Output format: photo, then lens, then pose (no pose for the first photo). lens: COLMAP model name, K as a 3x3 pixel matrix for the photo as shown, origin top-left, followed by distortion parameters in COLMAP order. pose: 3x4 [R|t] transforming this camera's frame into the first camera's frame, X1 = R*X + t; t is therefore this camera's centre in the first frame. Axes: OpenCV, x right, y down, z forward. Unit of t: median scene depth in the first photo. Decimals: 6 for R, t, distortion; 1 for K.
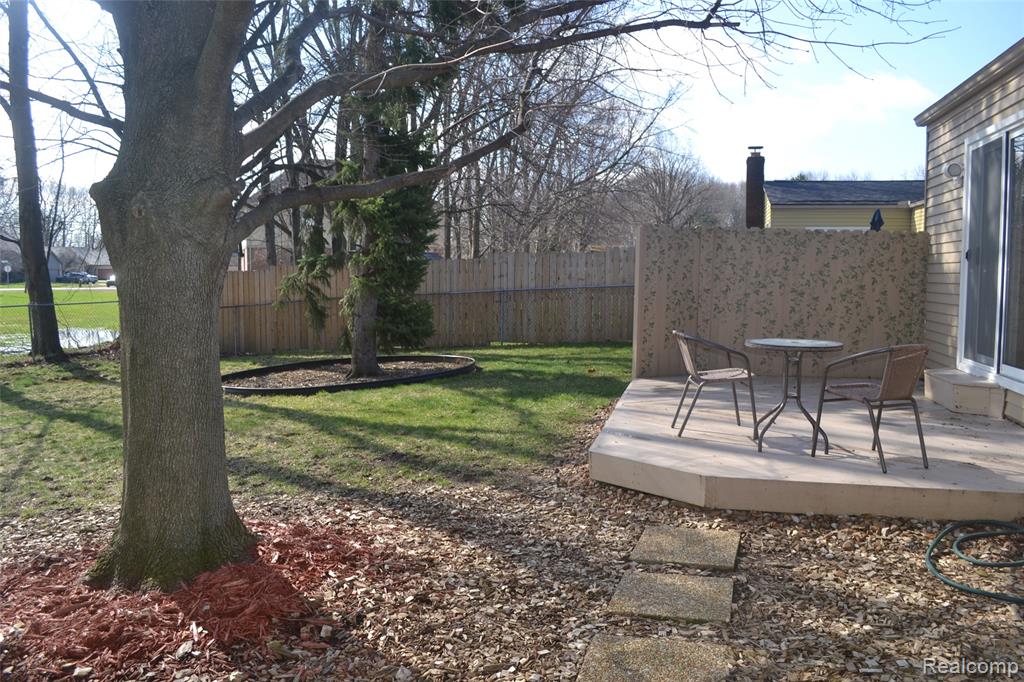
lens RADIAL K [[820.5, 0, 506.8], [0, 820.5, 341.5], [0, 0, 1]] dist [-0.078667, -0.003801]
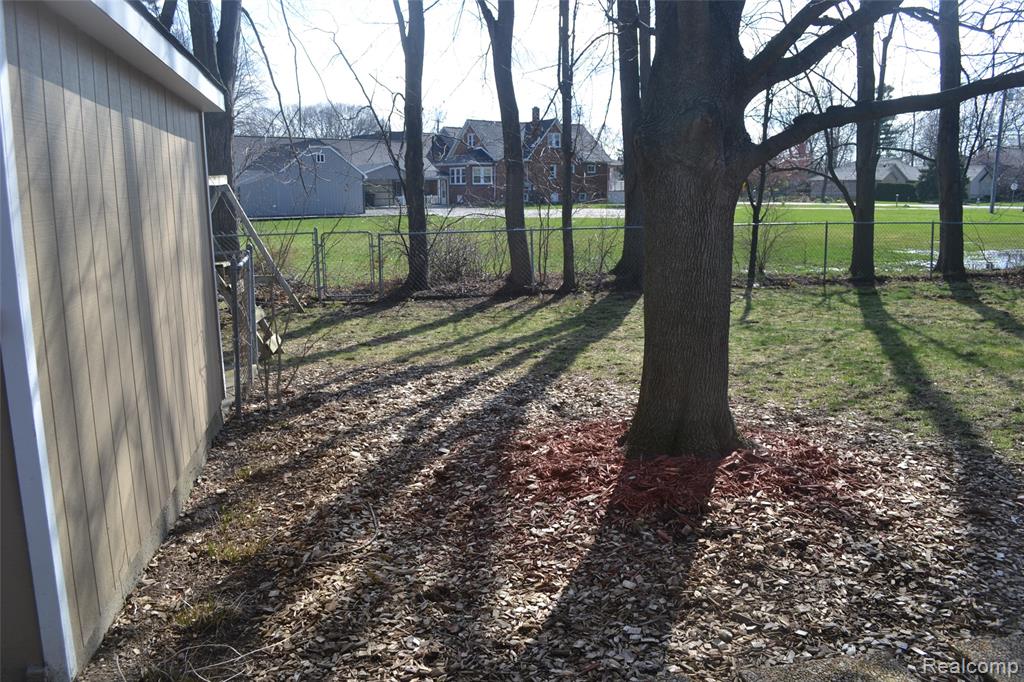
lens RADIAL K [[820.5, 0, 509.6], [0, 820.5, 342.6], [0, 0, 1]] dist [-0.078667, -0.003801]
pose [[0.420666, 0.164122, -0.892247, 0.536130], [-0.071381, 0.986439, 0.147794, -0.029582], [0.904403, 0.001517, 0.426676, 0.283275]]
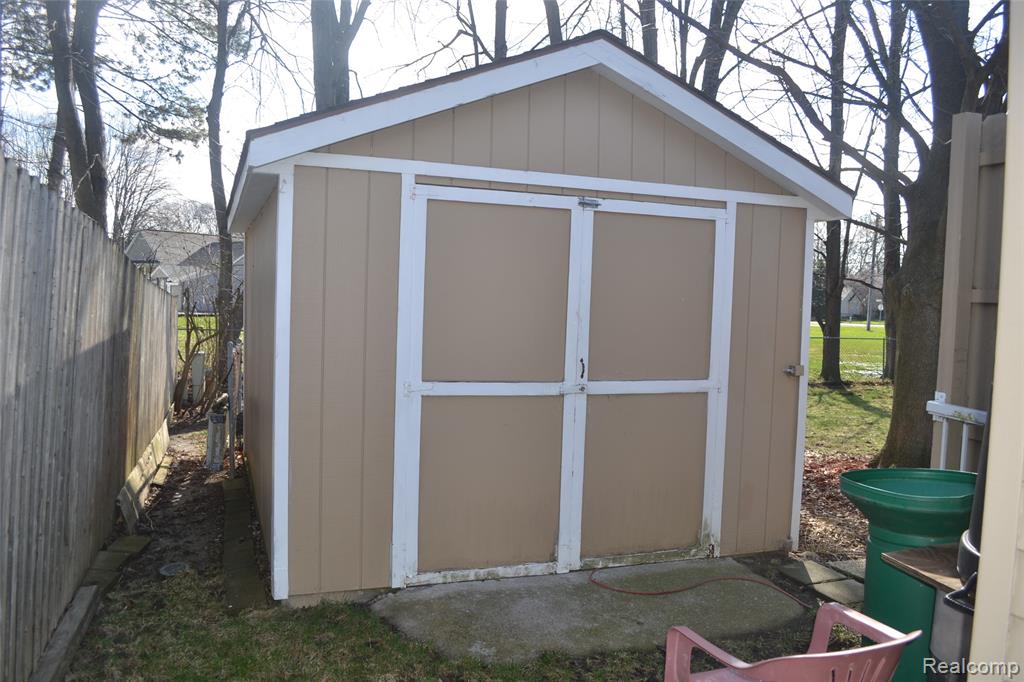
lens RADIAL K [[820.5, 0, 512.4], [0, 820.5, 342.7], [0, 0, 1]] dist [-0.078667, -0.003801]
pose [[0.548611, 0.062414, -0.833745, 0.708225], [-0.103078, 0.994651, 0.006634, 0.061427], [0.829700, 0.082301, 0.552110, -0.972959]]
